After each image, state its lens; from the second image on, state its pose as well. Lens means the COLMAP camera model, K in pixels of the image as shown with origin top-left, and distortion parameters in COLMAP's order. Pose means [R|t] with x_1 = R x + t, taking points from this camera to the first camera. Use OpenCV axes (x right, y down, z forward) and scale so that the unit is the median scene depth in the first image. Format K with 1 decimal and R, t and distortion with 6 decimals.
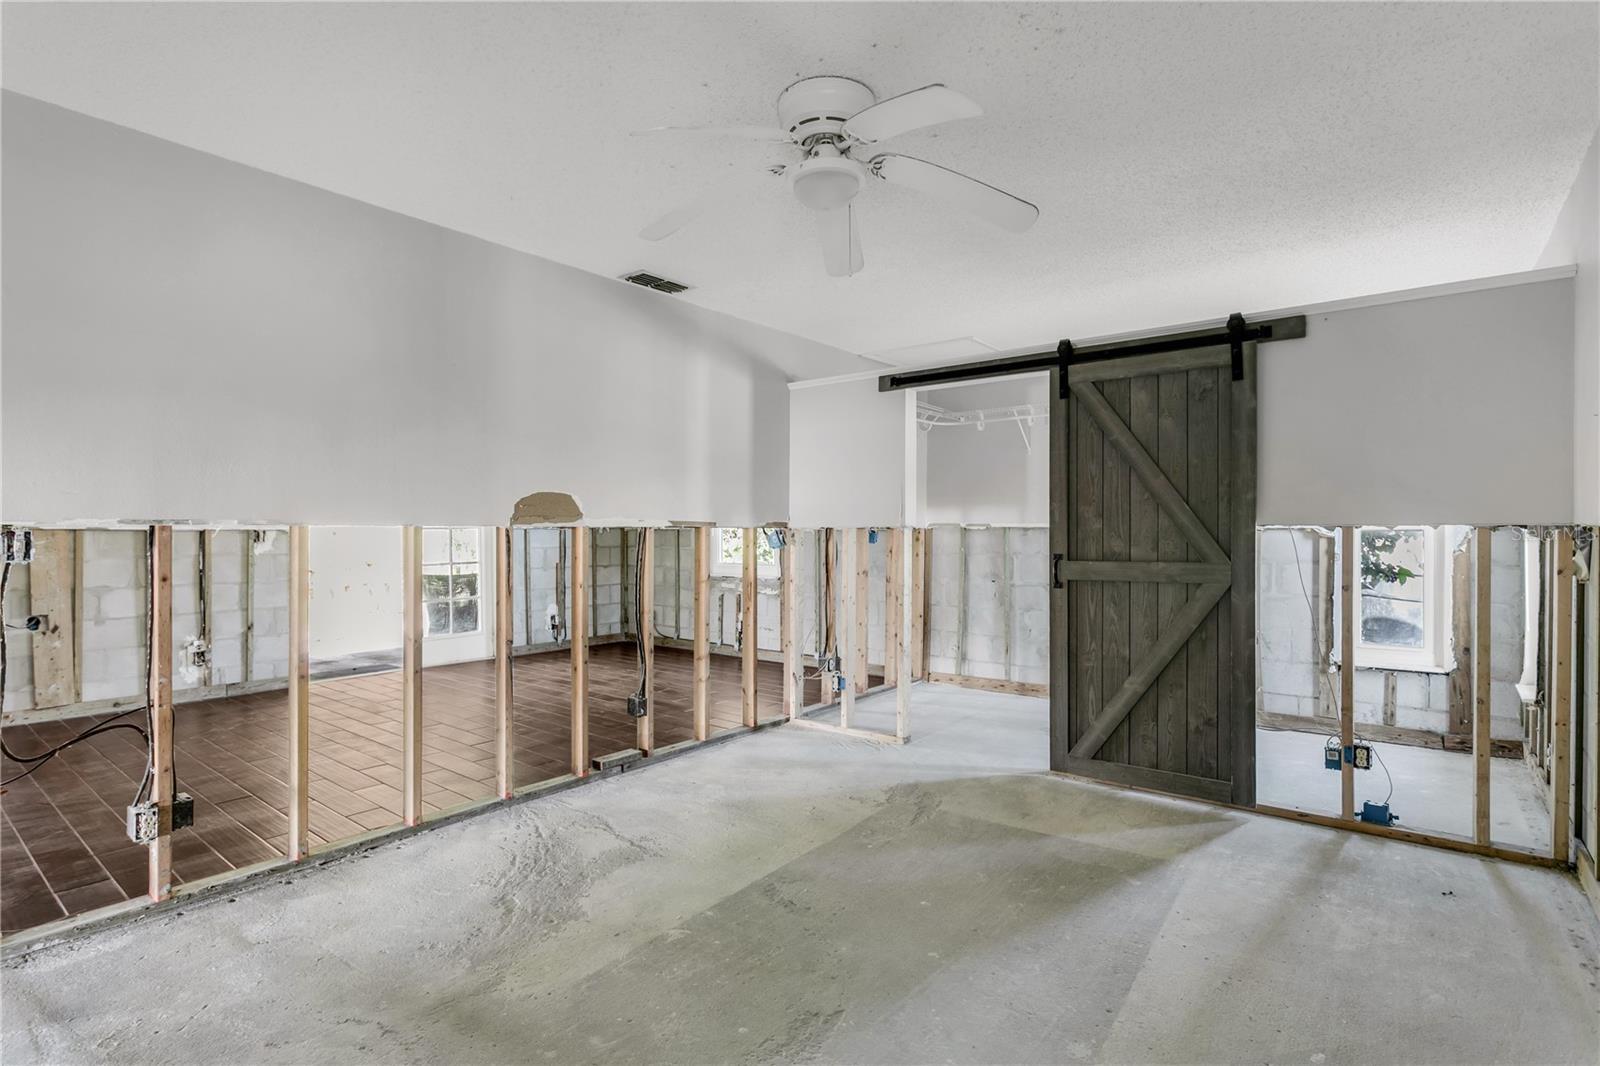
lens RADIAL K [[805.4, 0, 797.8], [0, 805.4, 536.0], [0, 0, 1]] dist [-0.003376, 0.002073]
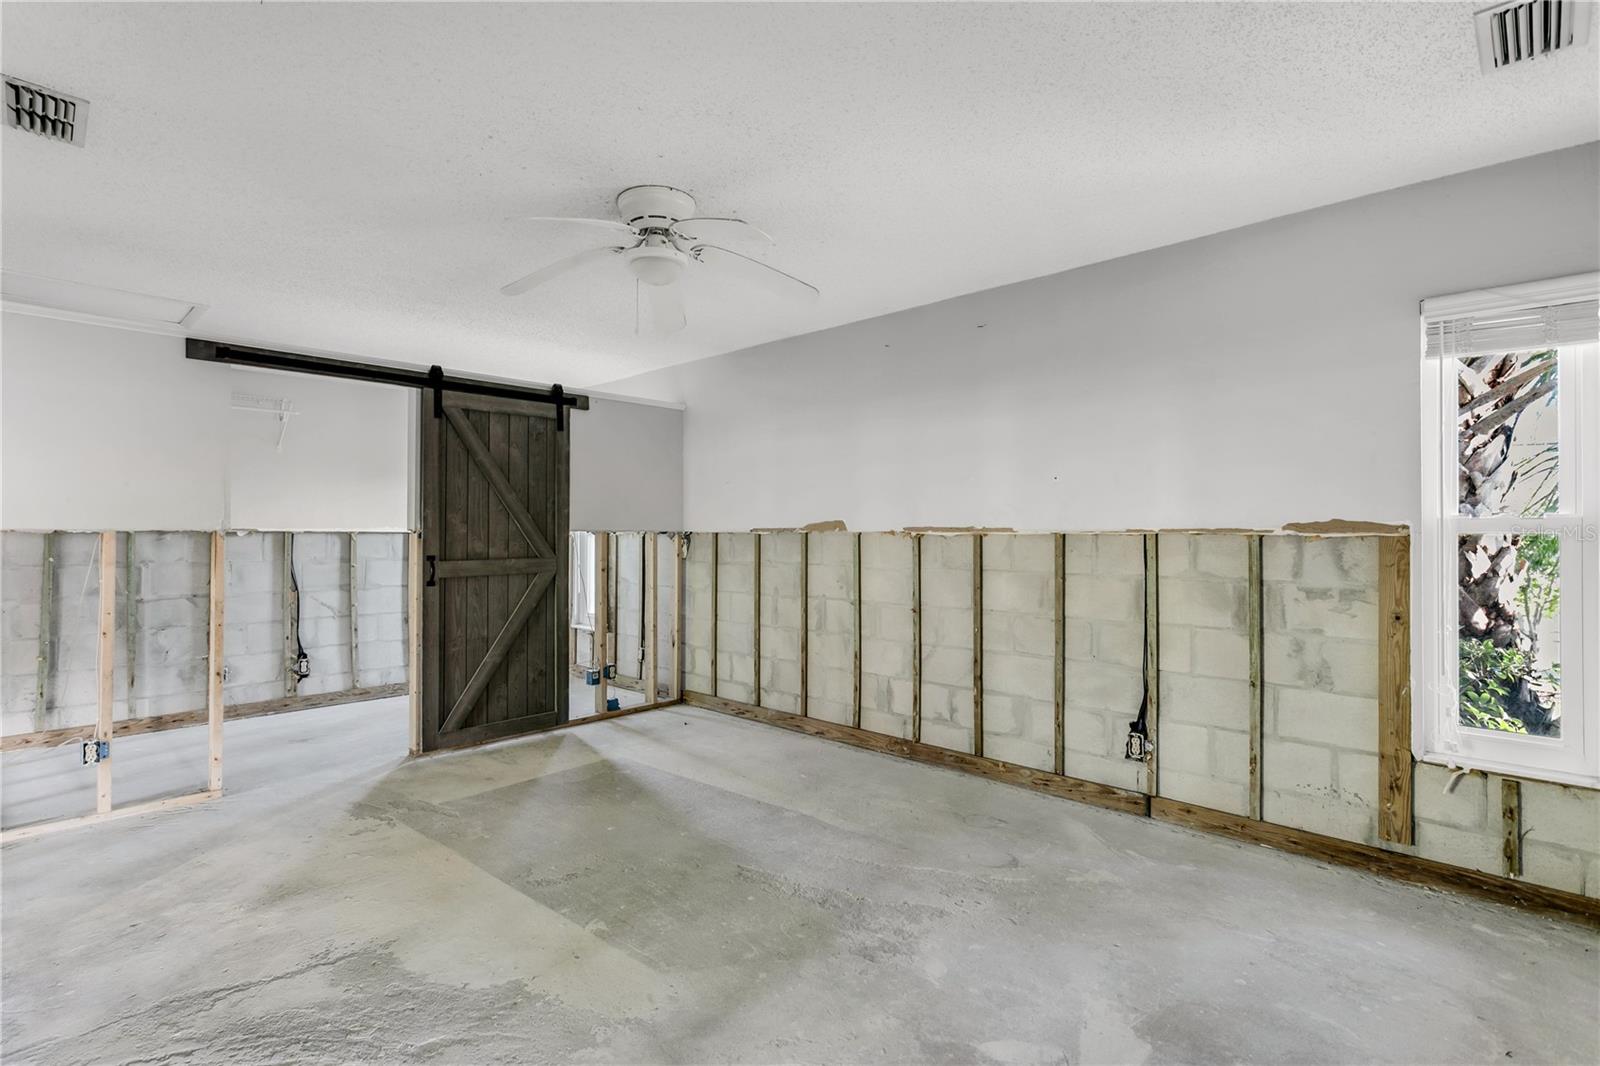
lens RADIAL K [[770.4, 0, 791.7], [0, 770.4, 527.1], [0, 0, 1]] dist [-0.002924, 0.004136]
pose [[0.079441, 0.007906, 0.996808, -0.755844], [0.005912, 0.999947, -0.008402, -0.005542], [-0.996822, 0.006561, 0.079390, 0.449614]]
